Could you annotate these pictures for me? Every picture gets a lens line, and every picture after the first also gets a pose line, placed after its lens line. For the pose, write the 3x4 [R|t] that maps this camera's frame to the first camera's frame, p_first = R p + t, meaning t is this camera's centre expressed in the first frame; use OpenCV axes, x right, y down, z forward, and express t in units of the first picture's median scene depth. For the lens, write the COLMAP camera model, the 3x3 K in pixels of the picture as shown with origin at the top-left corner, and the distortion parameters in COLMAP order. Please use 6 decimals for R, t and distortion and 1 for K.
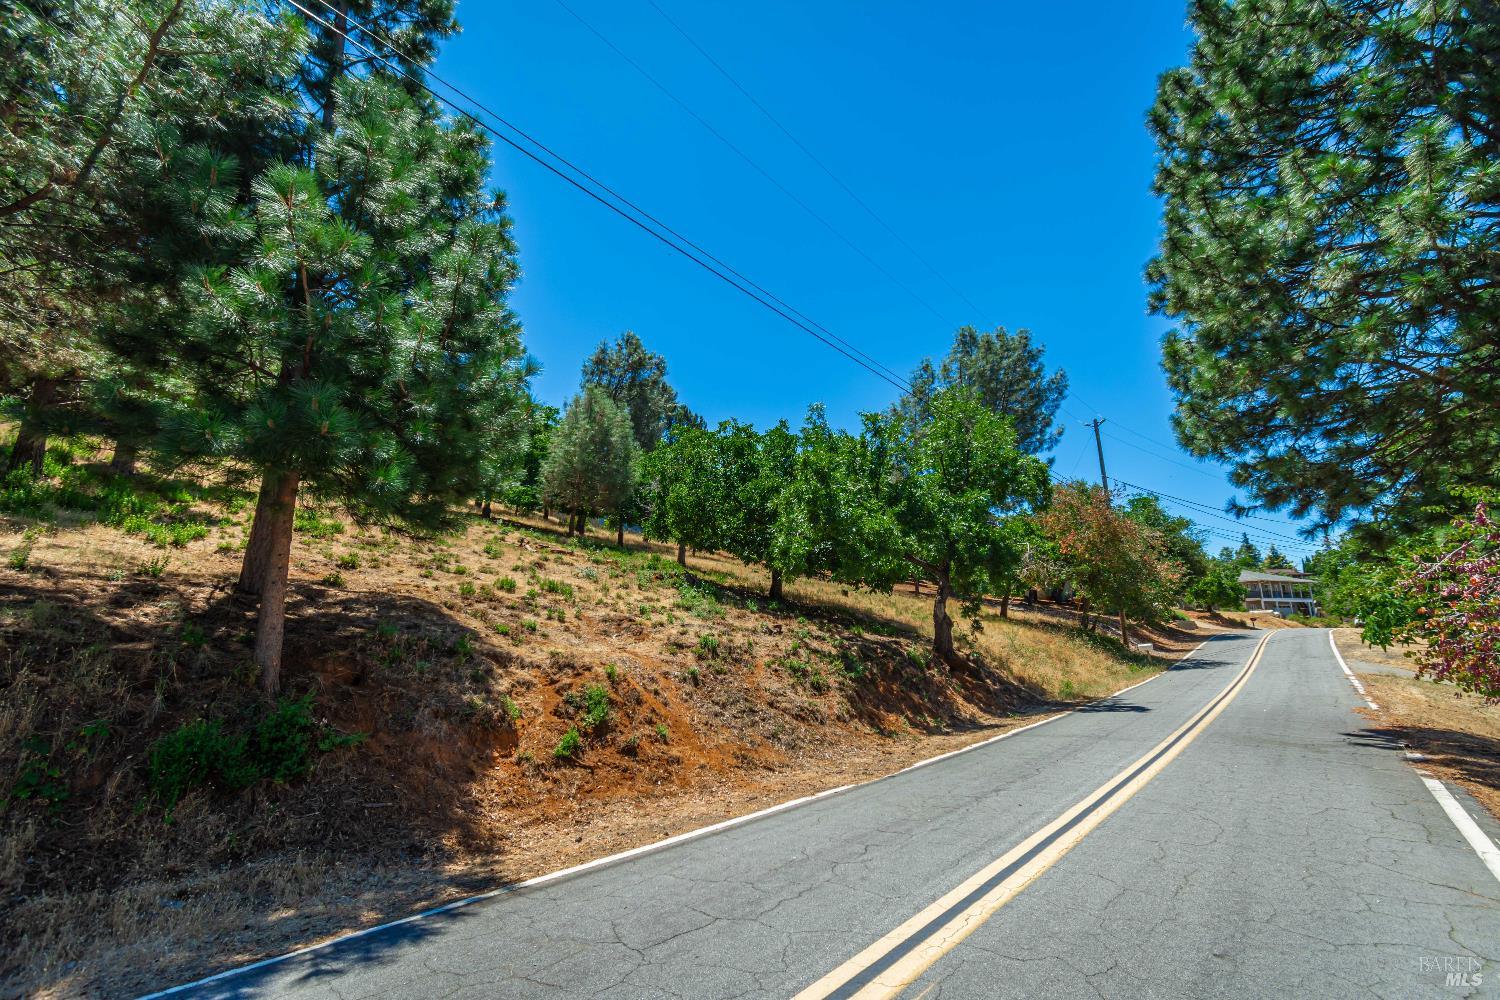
lens RADIAL K [[661.8, 0, 755.3], [0, 661.8, 495.0], [0, 0, 1]] dist [0.006352, -0.002305]
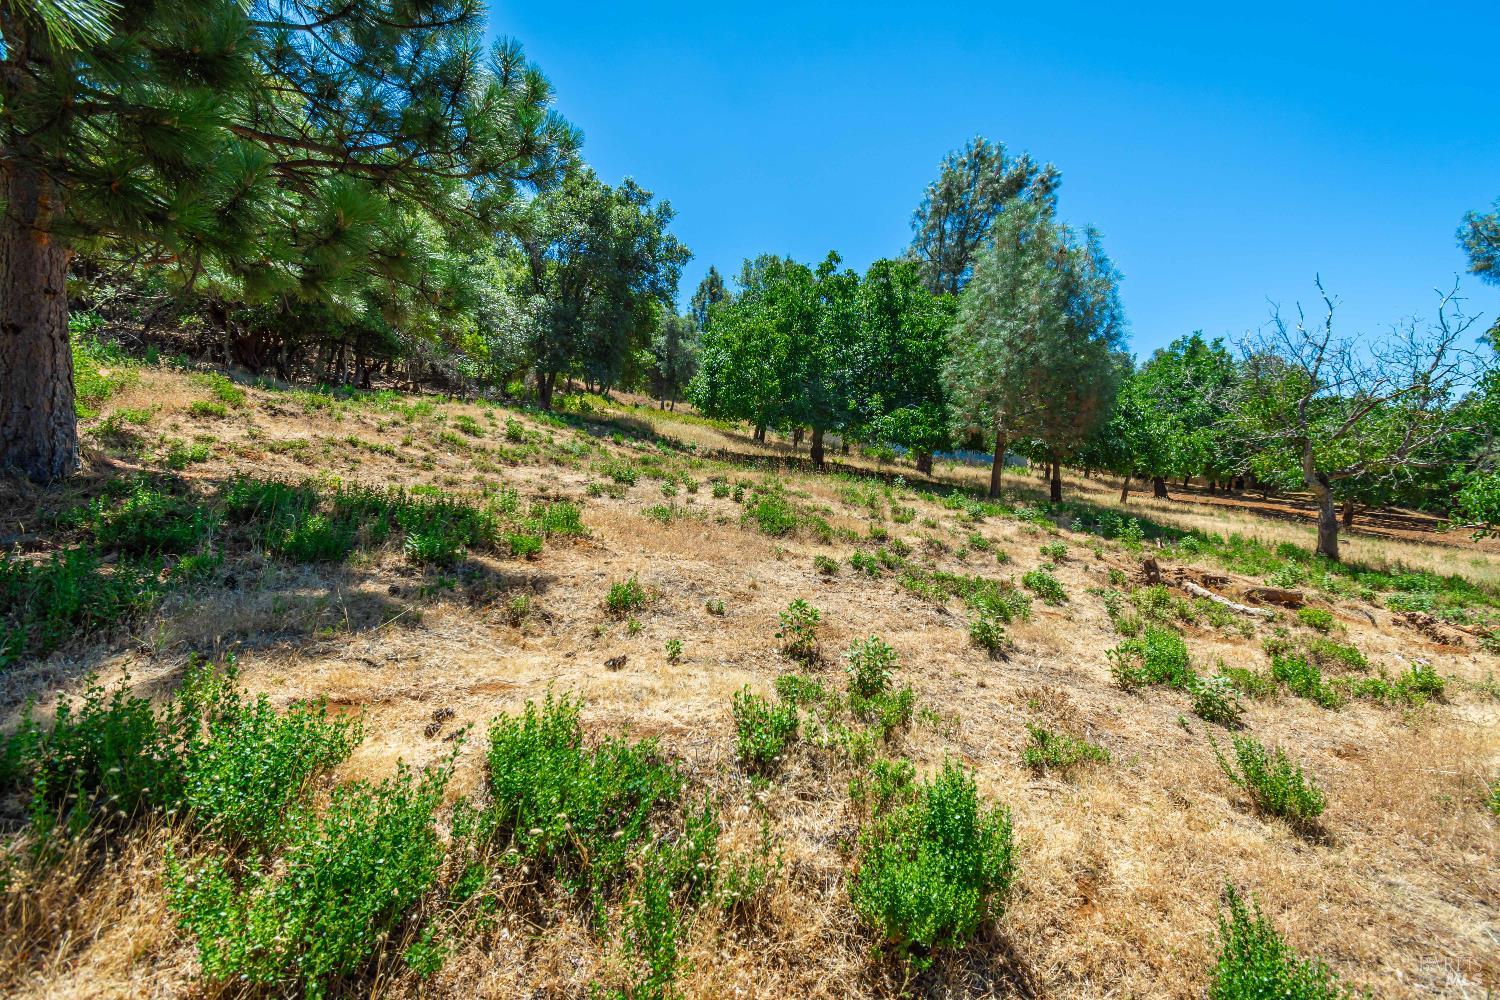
lens RADIAL K [[661.8, 0, 752.5], [0, 661.8, 497.2], [0, 0, 1]] dist [0.006352, -0.002305]
pose [[0.961023, -0.039006, -0.273704, -0.625257], [0.076043, 0.989106, 0.126041, -0.036489], [0.265806, -0.141941, 0.953520, 0.839014]]
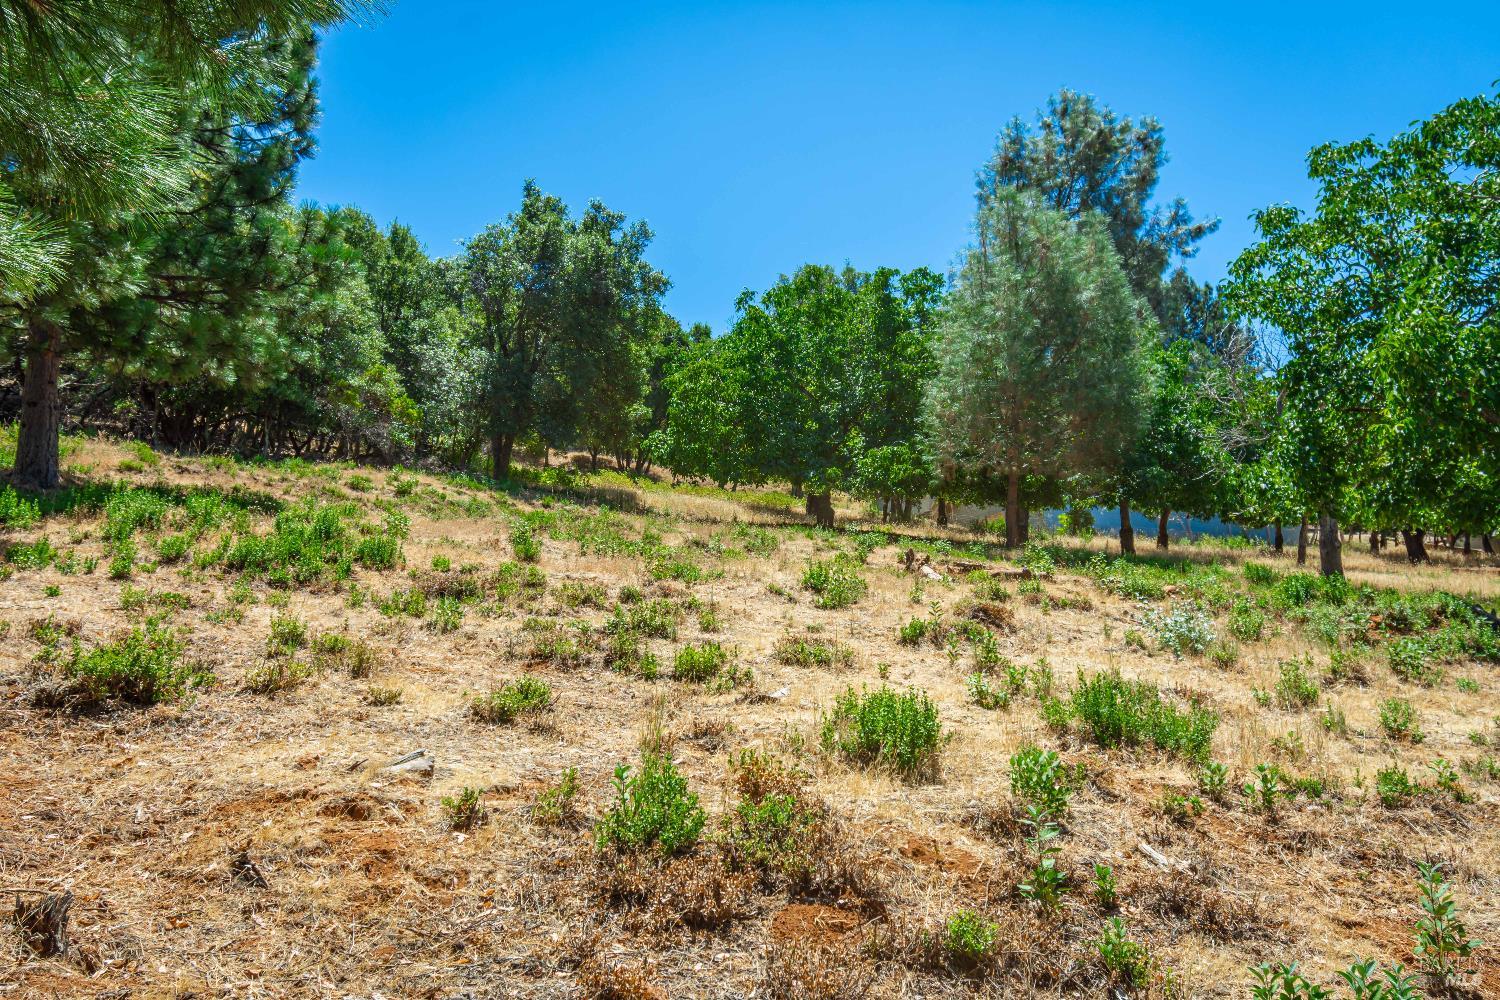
lens RADIAL K [[1124.2, 0, 752.7], [0, 1124.2, 495.8], [0, 0, 1]] dist [0.000692, 0.010288]
pose [[0.888016, -0.131749, -0.440532, -0.203710], [0.132305, 0.990767, -0.029609, 0.057692], [0.440366, -0.031992, 0.897248, 0.545423]]
